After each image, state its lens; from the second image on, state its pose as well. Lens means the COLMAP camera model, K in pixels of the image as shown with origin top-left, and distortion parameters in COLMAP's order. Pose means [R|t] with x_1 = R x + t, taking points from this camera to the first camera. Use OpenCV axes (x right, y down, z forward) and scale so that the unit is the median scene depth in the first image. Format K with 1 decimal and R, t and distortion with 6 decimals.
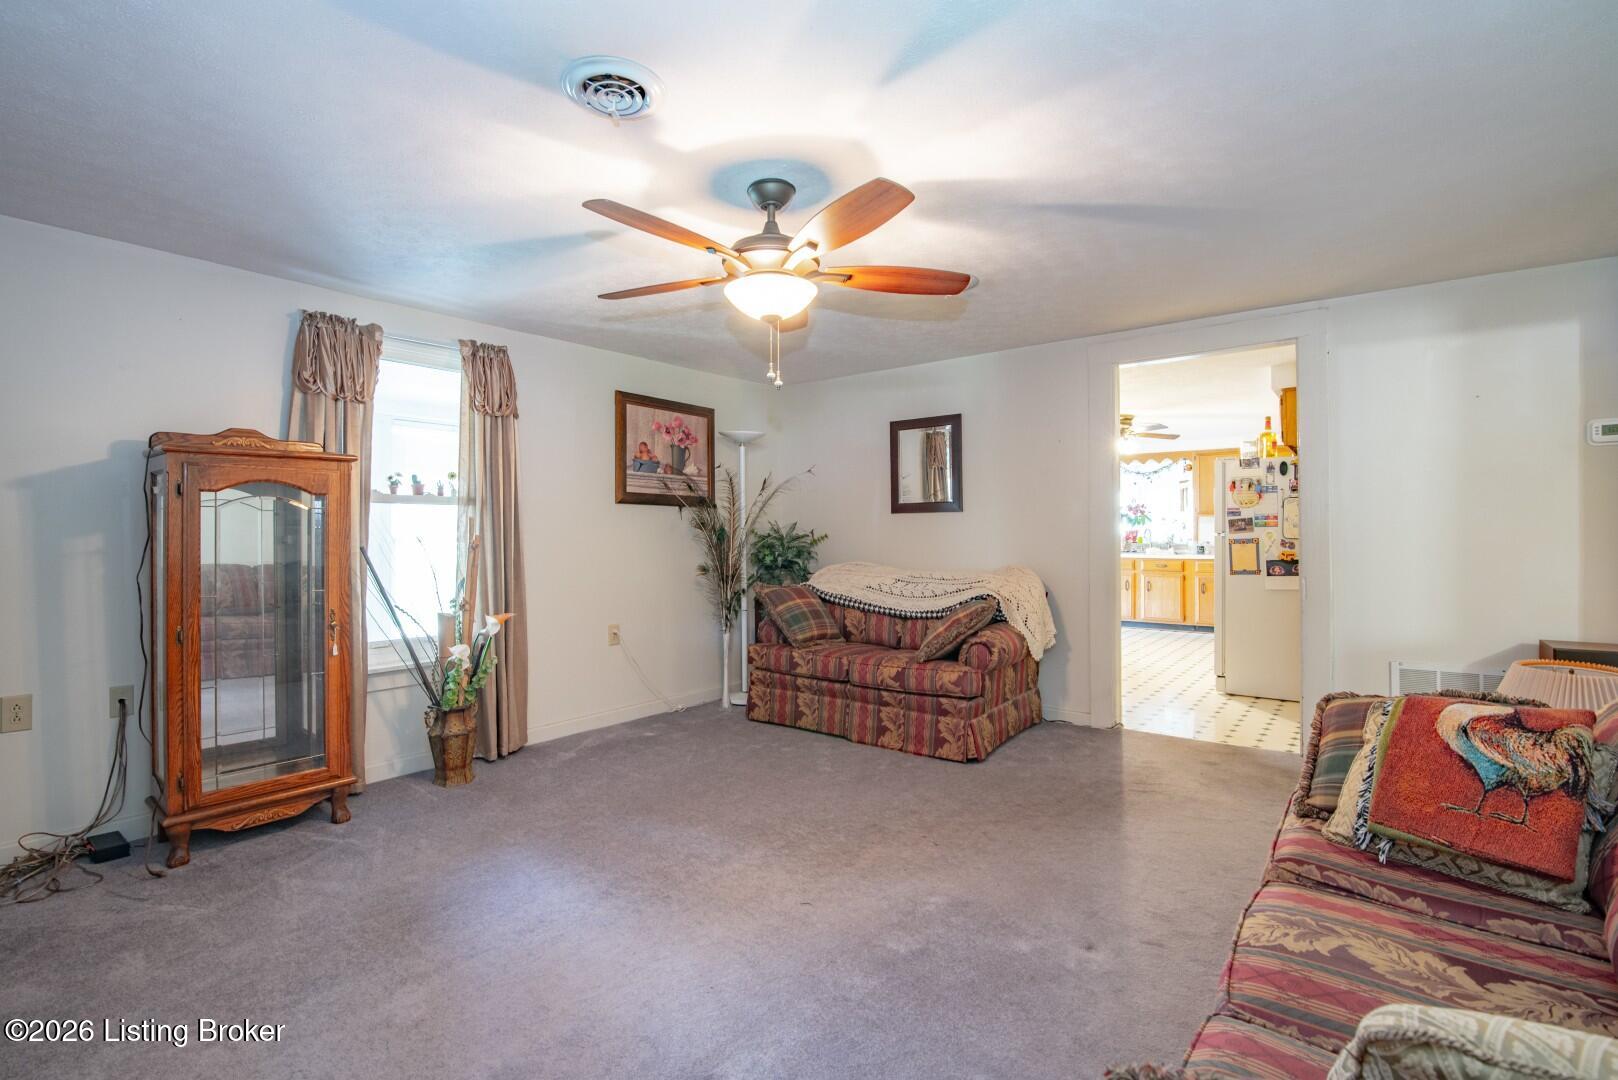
lens RADIAL K [[746.2, 0, 811.9], [0, 746.2, 533.8], [0, 0, 1]] dist [-0.018387, 0.000935]
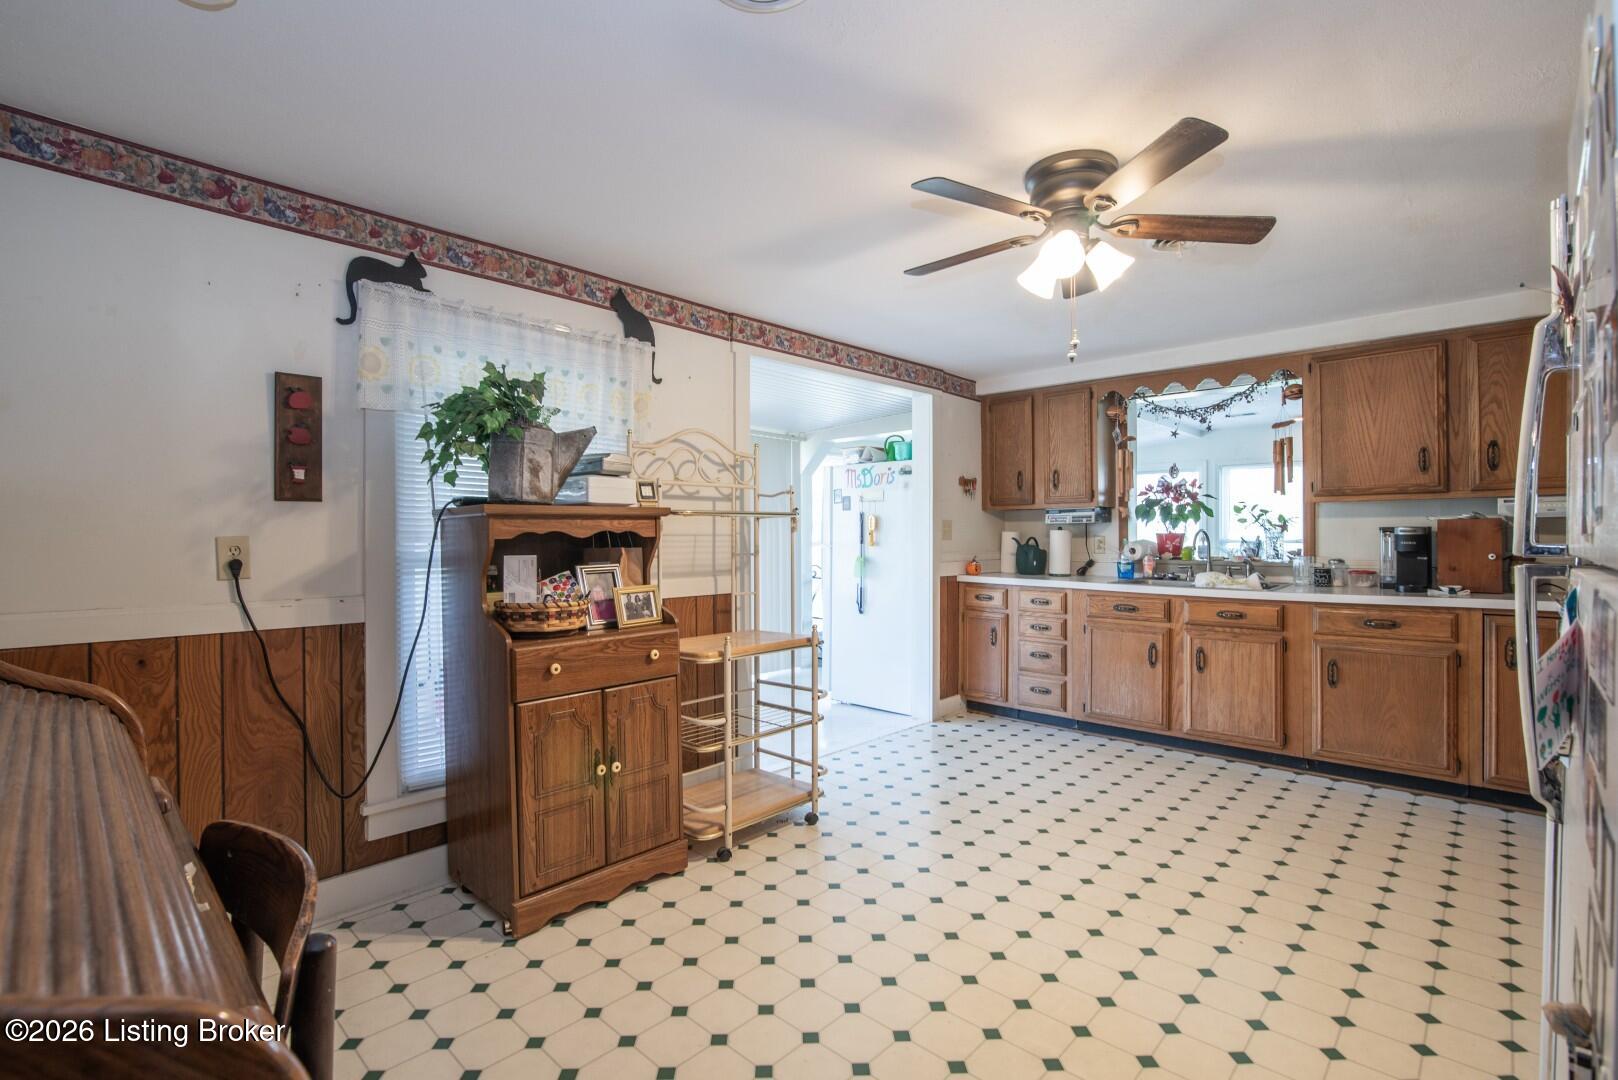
lens RADIAL K [[746.2, 0, 814.5], [0, 746.2, 539.6], [0, 0, 1]] dist [-0.018387, 0.000935]
pose [[0.995887, -0.004766, -0.090484, 0.260136], [0.005354, 0.999966, 0.006263, -0.005435], [0.090451, -0.006722, 0.995878, 0.530147]]
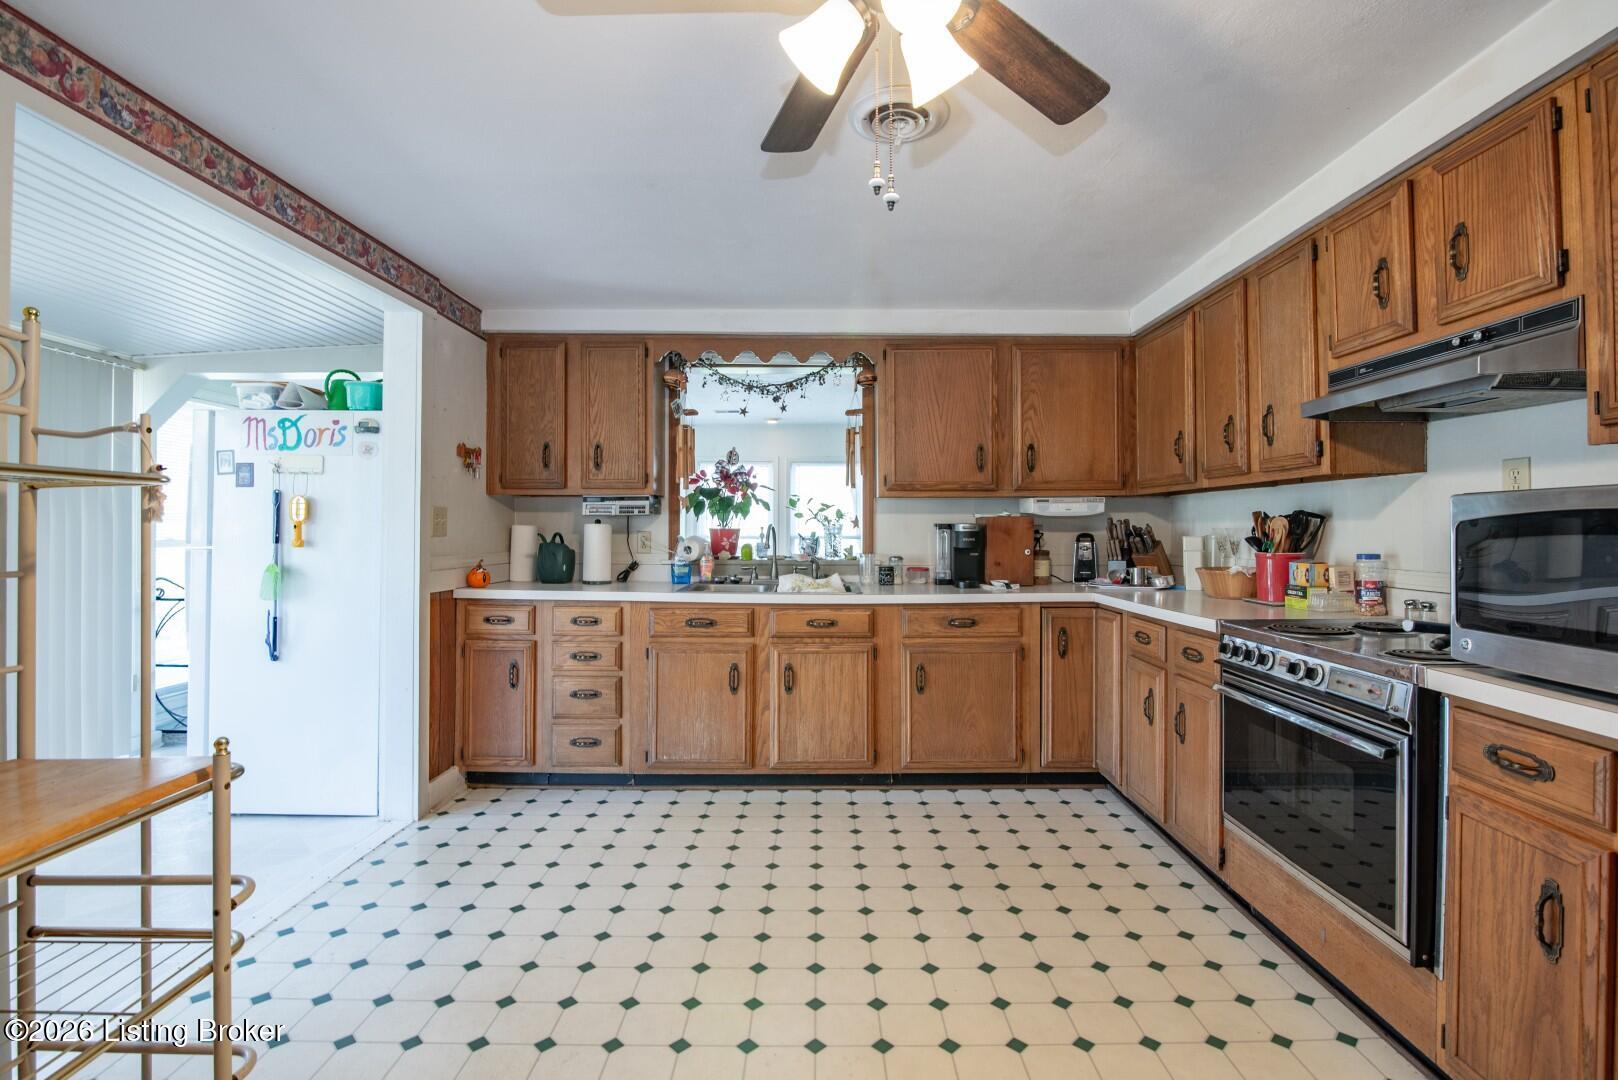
lens RADIAL K [[746.2, 0, 837.8], [0, 746.2, 524.1], [0, 0, 1]] dist [-0.018387, 0.000935]
pose [[0.781461, 0.003968, 0.623941, 0.233622], [-0.000285, 0.999982, -0.006003, -0.005360], [-0.623954, 0.004513, 0.781448, 0.680306]]
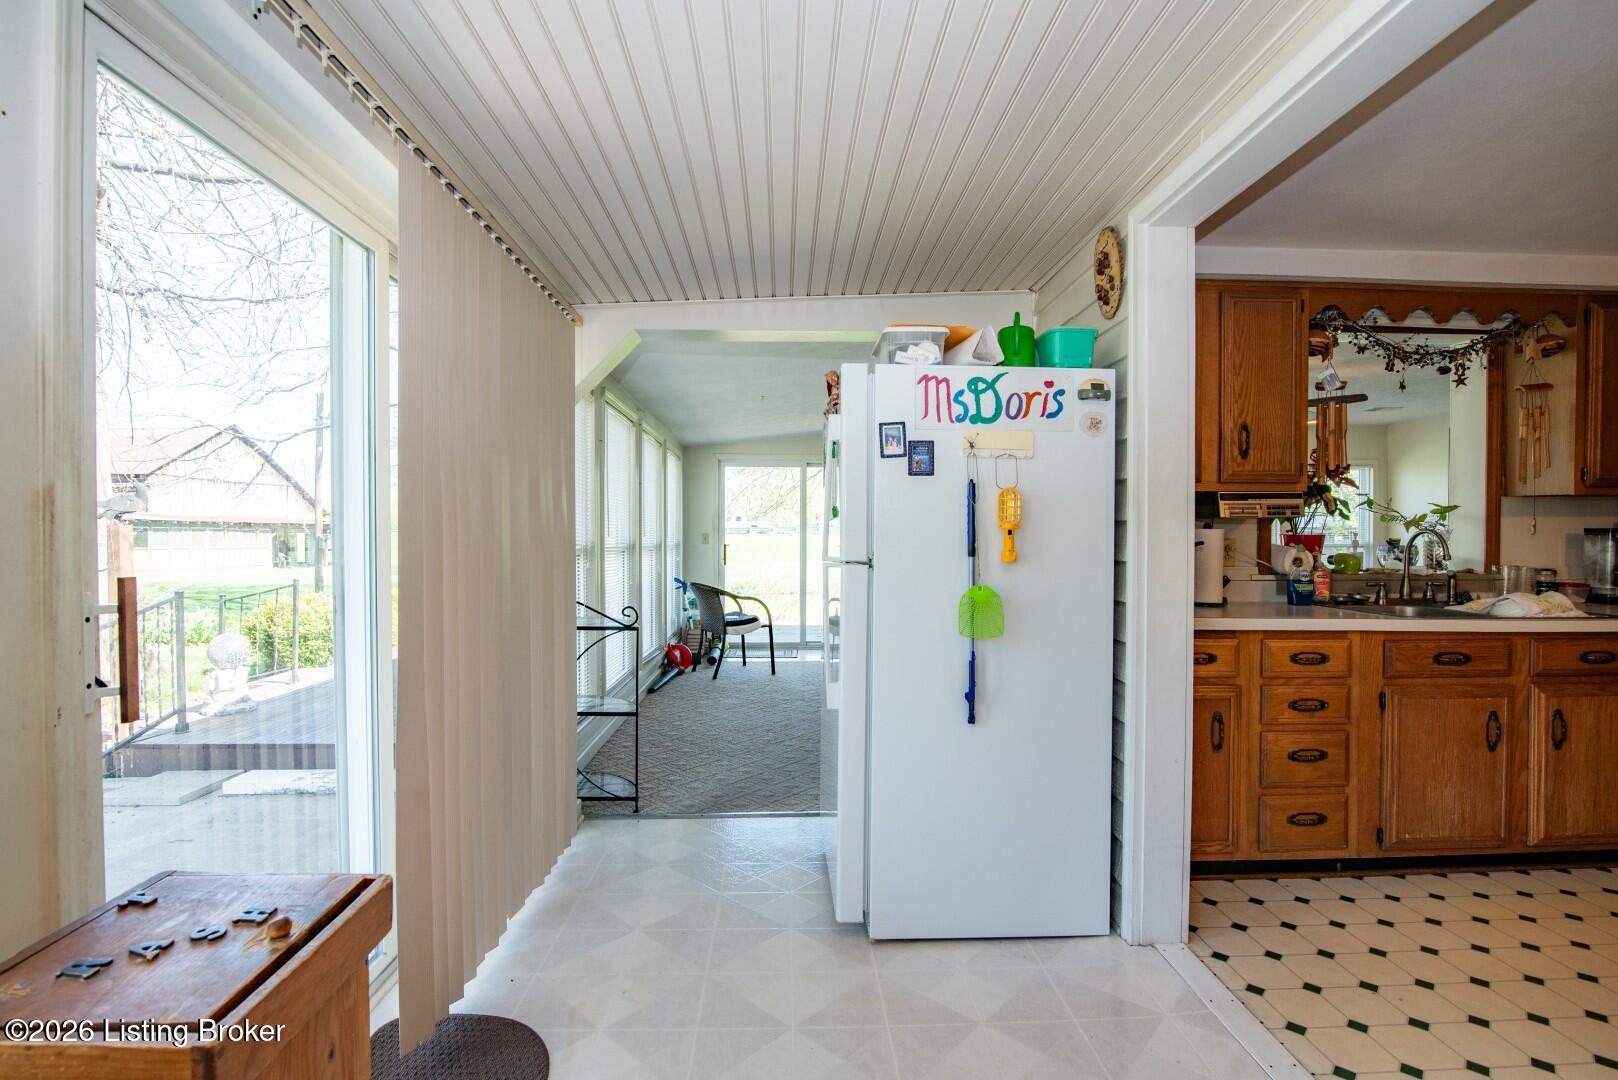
lens RADIAL K [[746.2, 0, 812.6], [0, 746.2, 539.6], [0, 0, 1]] dist [-0.018387, 0.000935]
pose [[0.754475, -0.003363, 0.656320, 0.045274], [-0.000237, 0.999985, 0.005396, -0.005032], [-0.656329, -0.004226, 0.754463, 0.962761]]
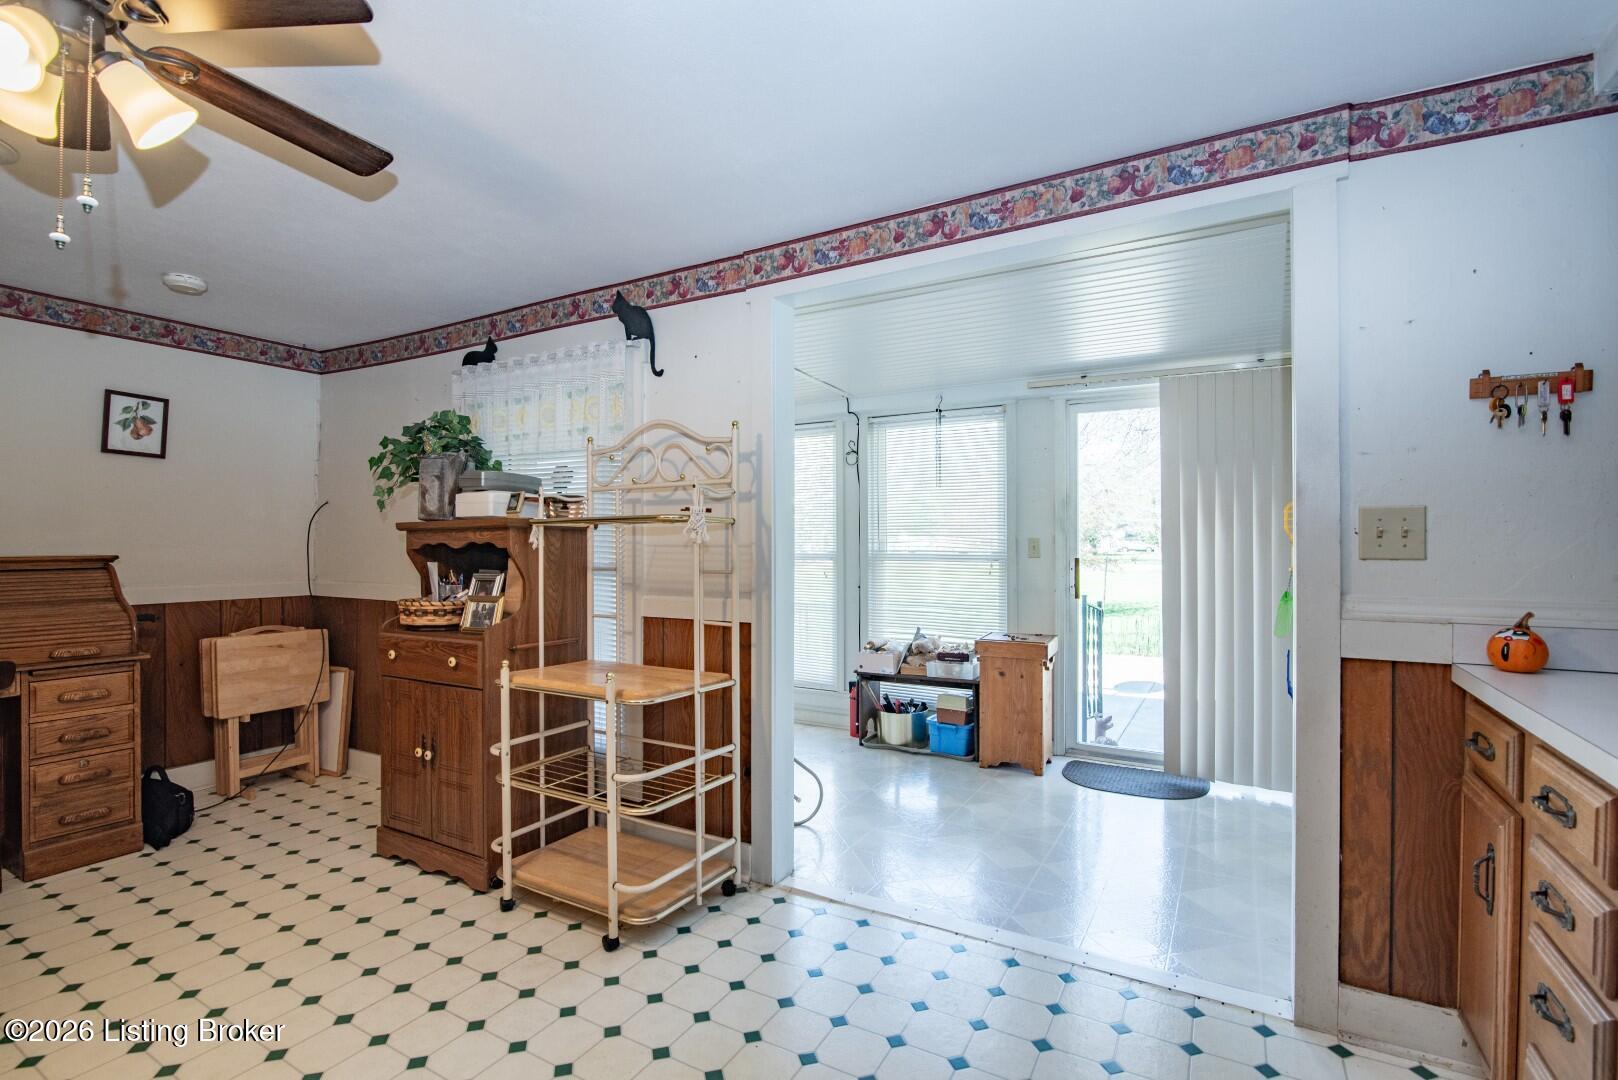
lens RADIAL K [[746.2, 0, 804.6], [0, 746.2, 542.1], [0, 0, 1]] dist [-0.018387, 0.000935]
pose [[0.128987, -0.005969, -0.991628, 0.477392], [0.001799, 0.999982, -0.005785, -0.005427], [0.991645, -0.001038, 0.128995, 0.899911]]
